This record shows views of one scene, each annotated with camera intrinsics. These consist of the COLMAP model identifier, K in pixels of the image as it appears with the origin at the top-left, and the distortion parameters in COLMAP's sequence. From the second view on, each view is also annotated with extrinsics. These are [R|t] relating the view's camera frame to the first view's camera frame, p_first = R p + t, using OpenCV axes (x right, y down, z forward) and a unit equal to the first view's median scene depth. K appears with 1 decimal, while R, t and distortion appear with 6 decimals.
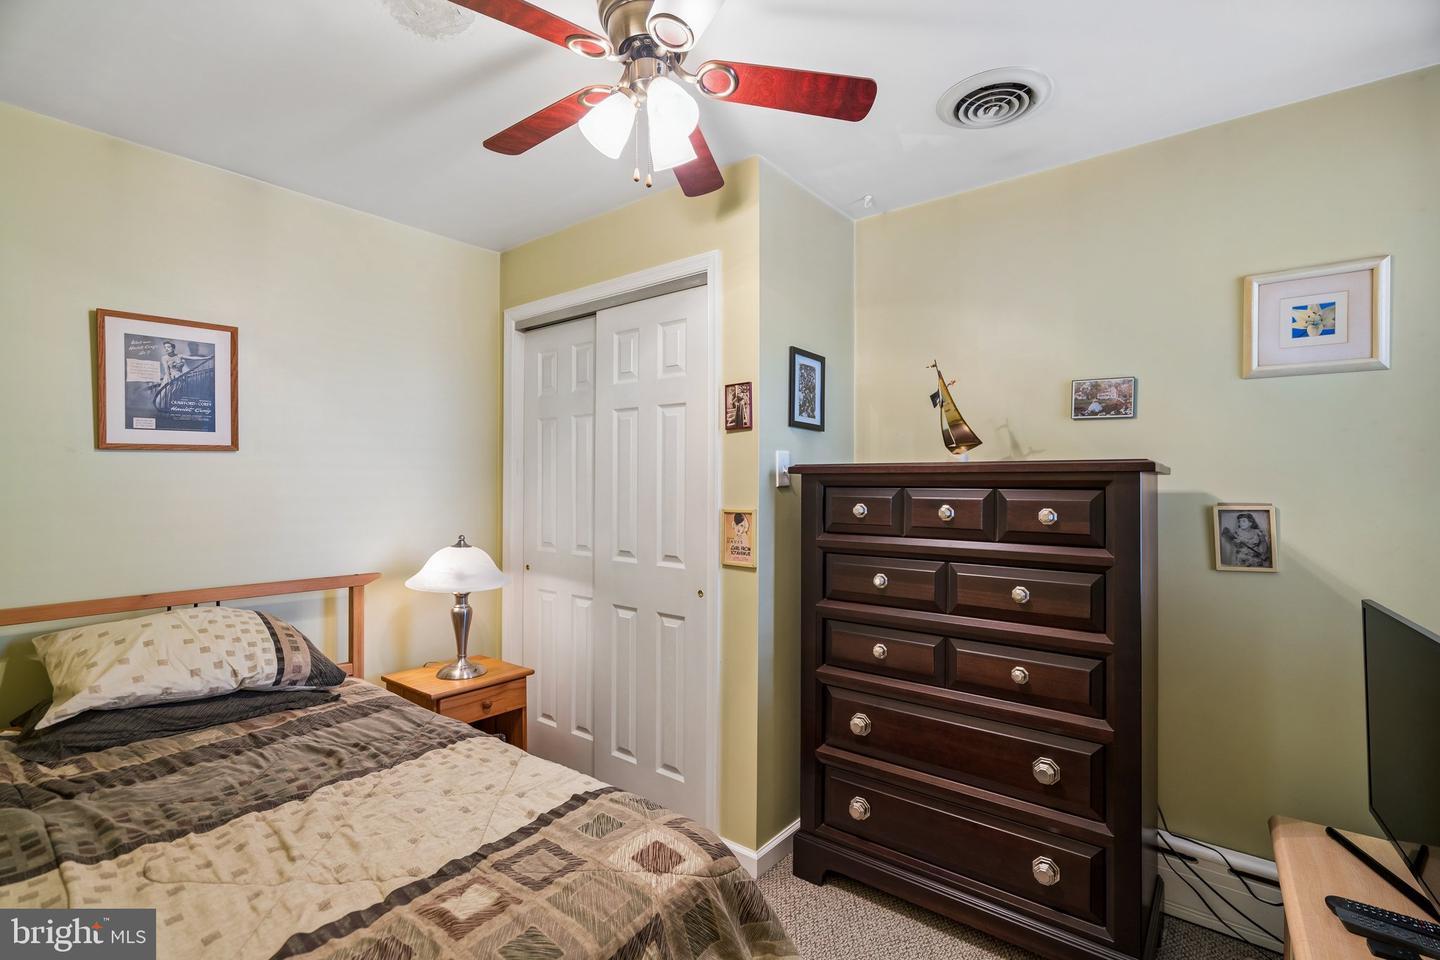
lens RADIAL K [[659.8, 0, 719.9], [0, 659.8, 476.0], [0, 0, 1]] dist [-0.001541, 0.000340]
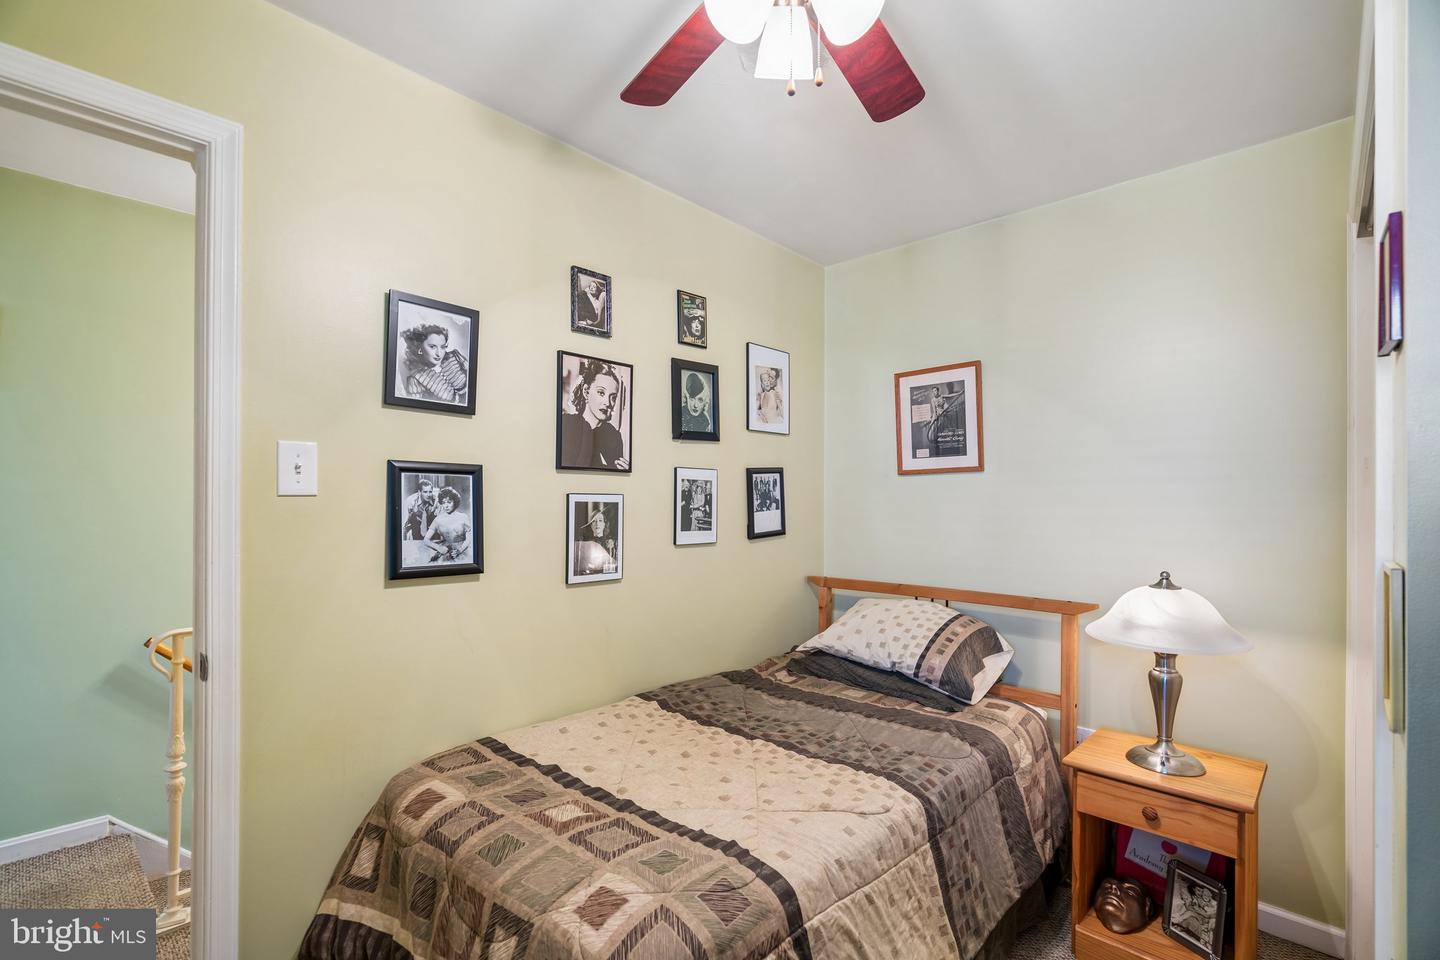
lens RADIAL K [[659.8, 0, 710.1], [0, 659.8, 494.4], [0, 0, 1]] dist [-0.001541, 0.000340]
pose [[-0.079294, -0.010190, -0.996799, 0.491580], [0.004468, 0.999934, -0.010577, 0.013635], [0.996841, -0.005292, -0.079243, 0.747855]]
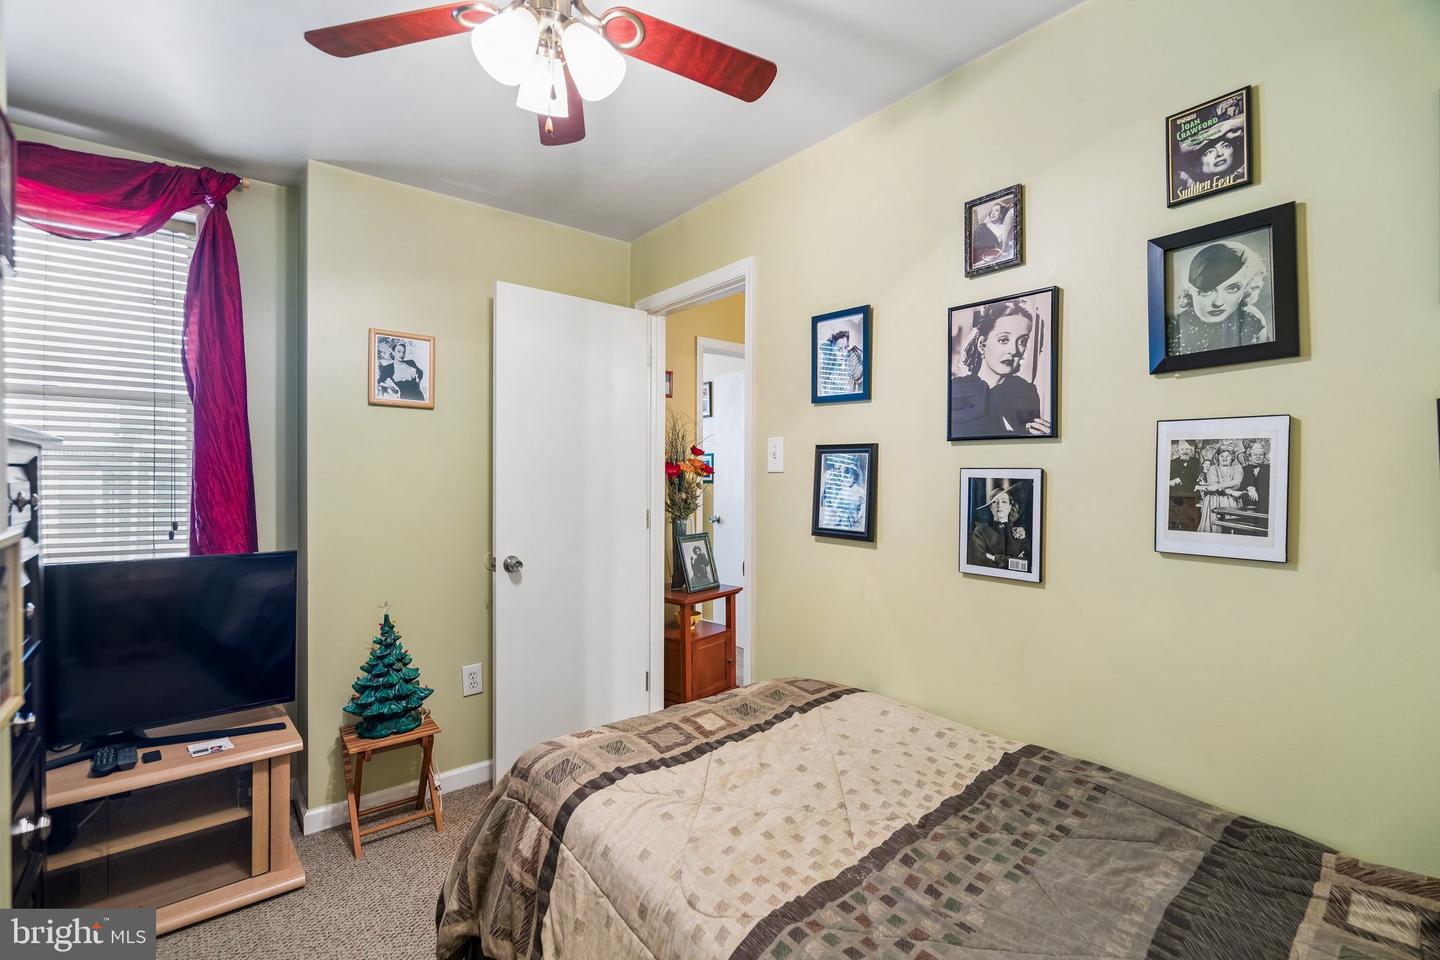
lens RADIAL K [[659.8, 0, 715.4], [0, 659.8, 480.5], [0, 0, 1]] dist [-0.001541, 0.000340]
pose [[-0.973764, -0.009448, 0.227364, -0.409017], [-0.009488, 0.999955, 0.000916, 0.019439], [-0.227362, -0.001265, -0.973809, 1.404585]]
